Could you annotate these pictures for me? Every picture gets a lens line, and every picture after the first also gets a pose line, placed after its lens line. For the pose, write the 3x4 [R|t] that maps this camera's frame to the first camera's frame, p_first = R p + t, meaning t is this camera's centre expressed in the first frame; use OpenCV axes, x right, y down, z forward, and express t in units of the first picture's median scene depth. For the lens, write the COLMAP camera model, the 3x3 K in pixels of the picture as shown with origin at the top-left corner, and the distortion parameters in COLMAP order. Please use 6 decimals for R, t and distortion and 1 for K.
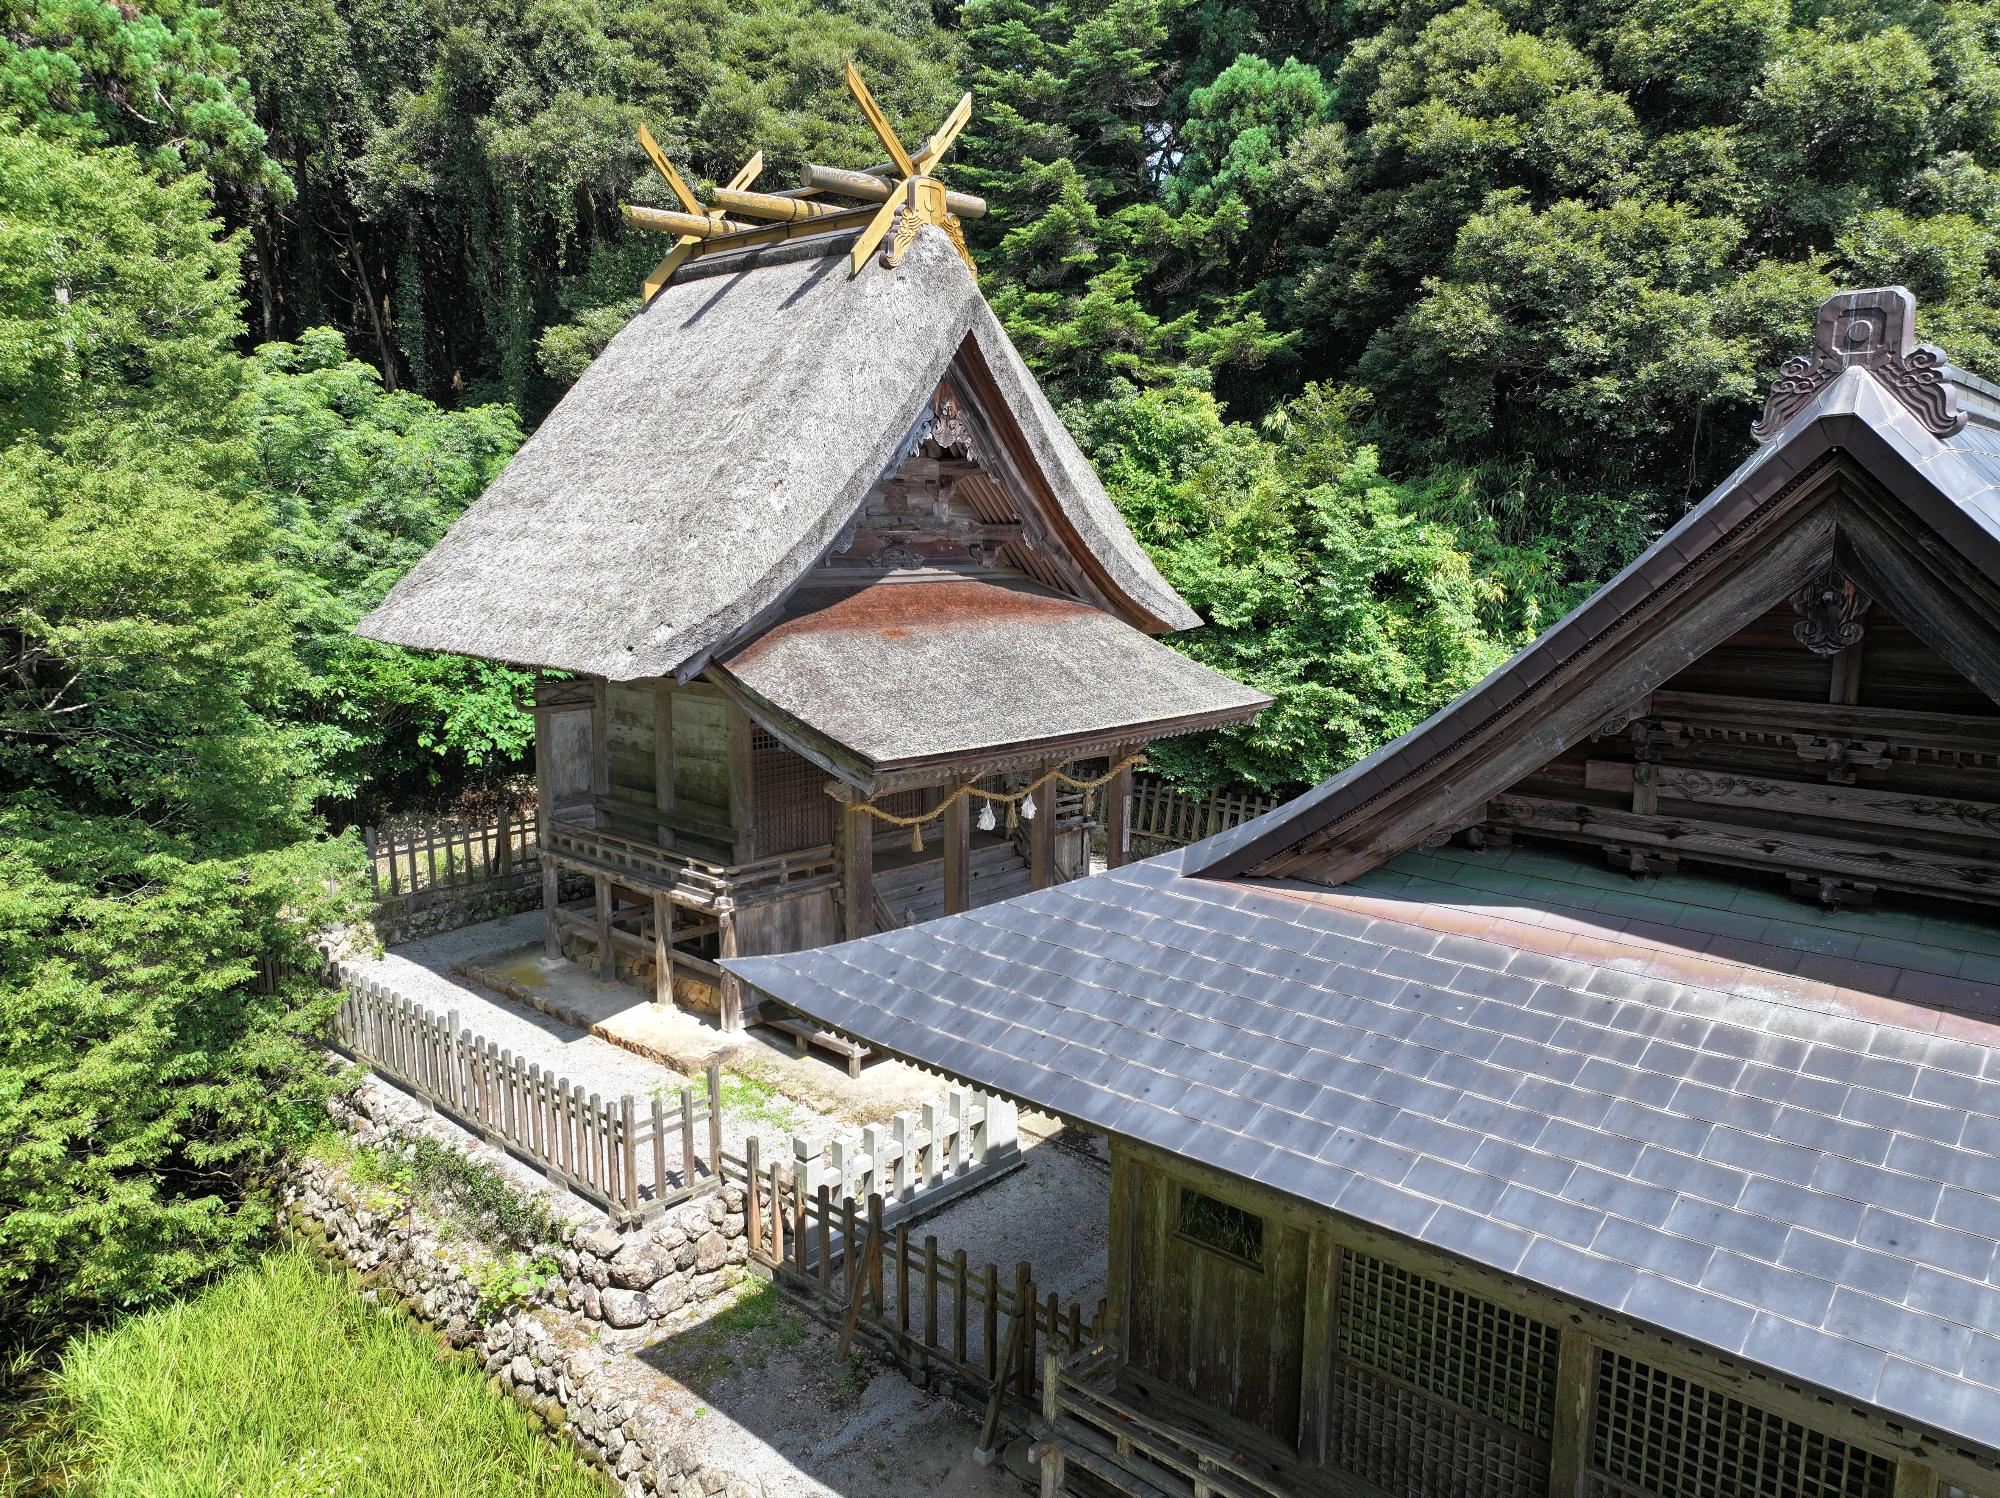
lens RADIAL K [[1409.8, 0, 996.9], [0, 1409.8, 745.6], [0, 0, 1]] dist [-0.005783, 0.013491]
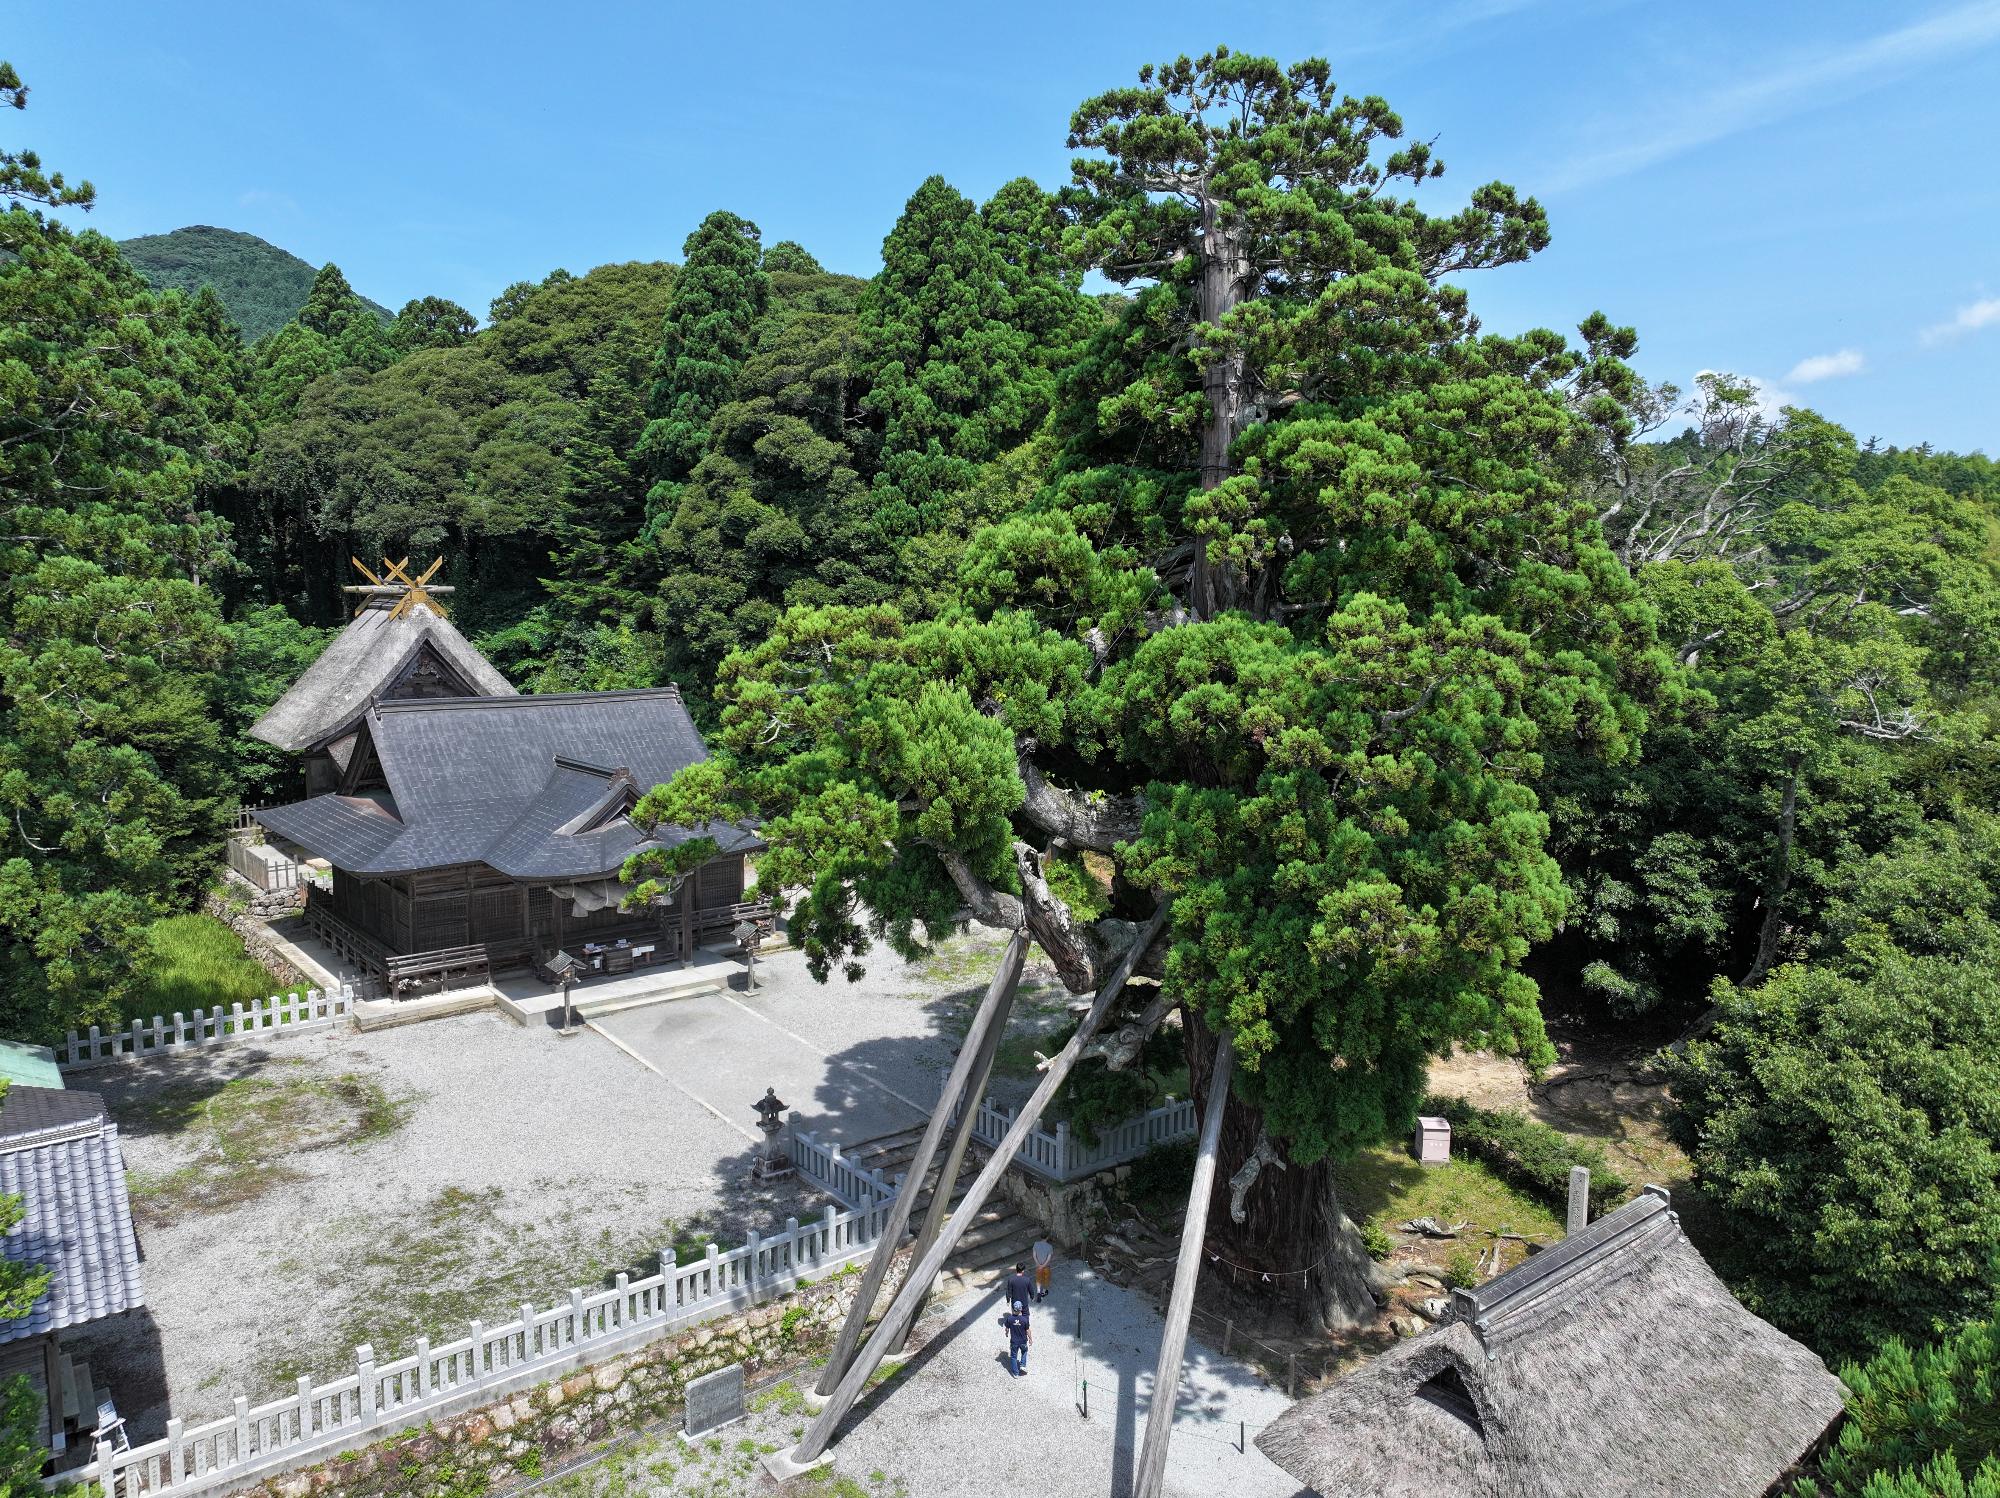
lens RADIAL K [[1409.8, 0, 1000.9], [0, 1409.8, 752.3], [0, 0, 1]] dist [-0.005783, 0.013491]
pose [[0.991266, 0.013415, -0.131191, 1.371834], [-0.018646, 0.999076, -0.038726, 0.043510], [0.130551, 0.040834, 0.990600, -1.583817]]
